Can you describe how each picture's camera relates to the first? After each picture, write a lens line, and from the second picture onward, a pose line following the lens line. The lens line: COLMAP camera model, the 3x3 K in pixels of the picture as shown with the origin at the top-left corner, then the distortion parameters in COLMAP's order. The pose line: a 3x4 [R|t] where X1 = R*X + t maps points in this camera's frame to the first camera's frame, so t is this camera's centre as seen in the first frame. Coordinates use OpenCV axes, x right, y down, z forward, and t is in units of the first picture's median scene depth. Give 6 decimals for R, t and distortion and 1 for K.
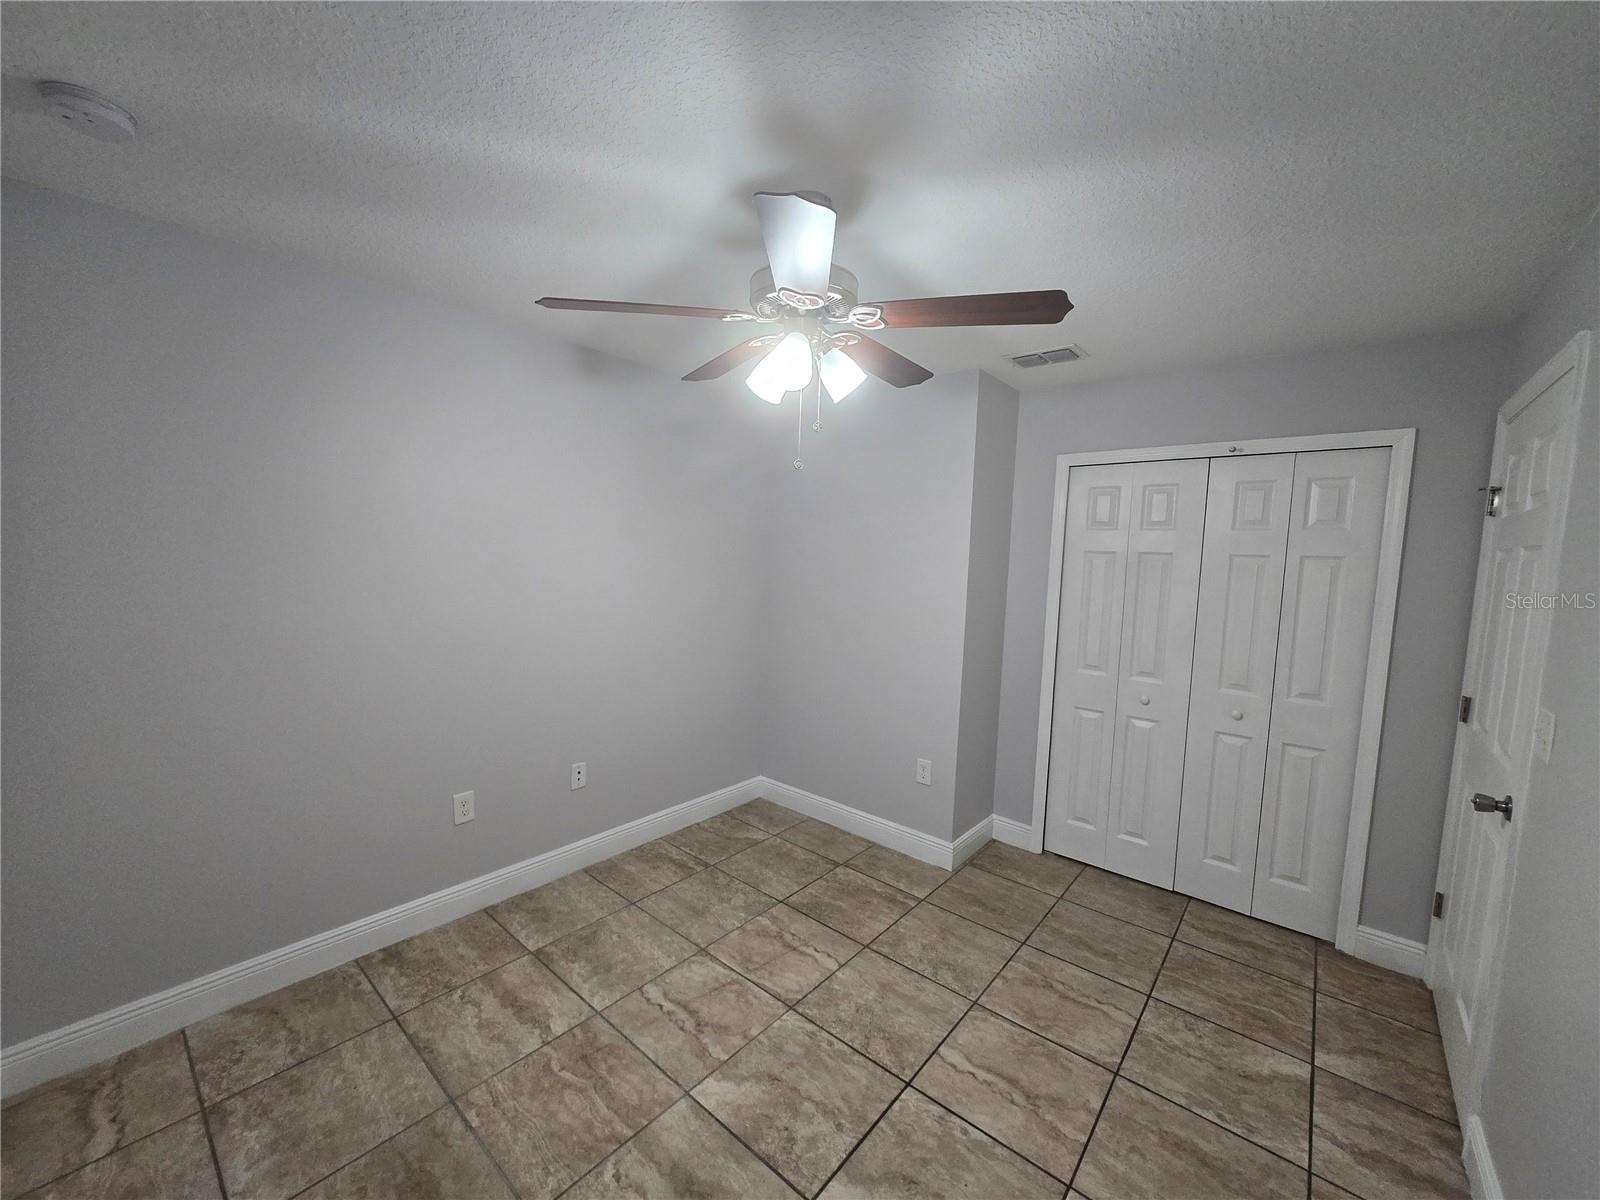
lens RADIAL K [[627.5, 0, 798.3], [0, 627.5, 606.0], [0, 0, 1]] dist [-0.000996, -0.000049]
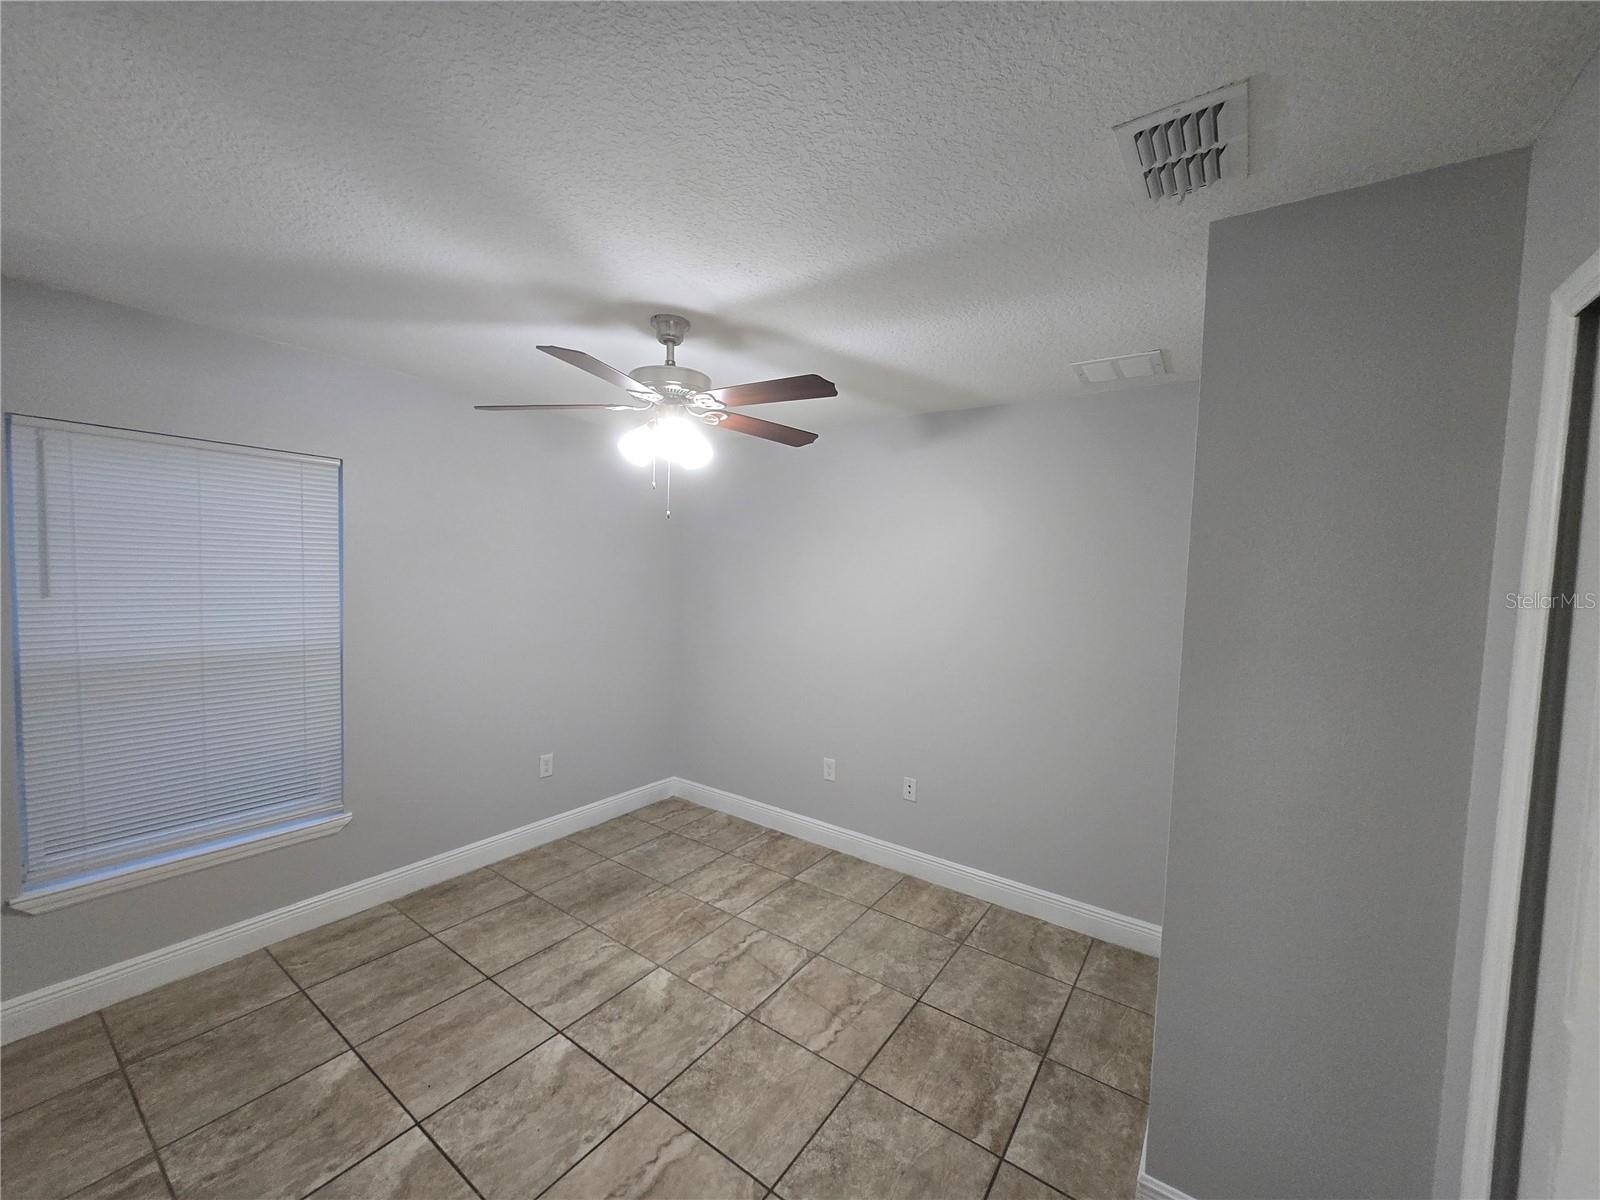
lens RADIAL K [[627.5, 0, 798.3], [0, 627.5, 606.0], [0, 0, 1]] dist [-0.000996, -0.000049]
pose [[0.093913, 0.032043, -0.995065, 1.048581], [-0.121014, 0.992438, 0.020538, -0.078658], [0.988198, 0.118488, 0.097080, 0.918369]]
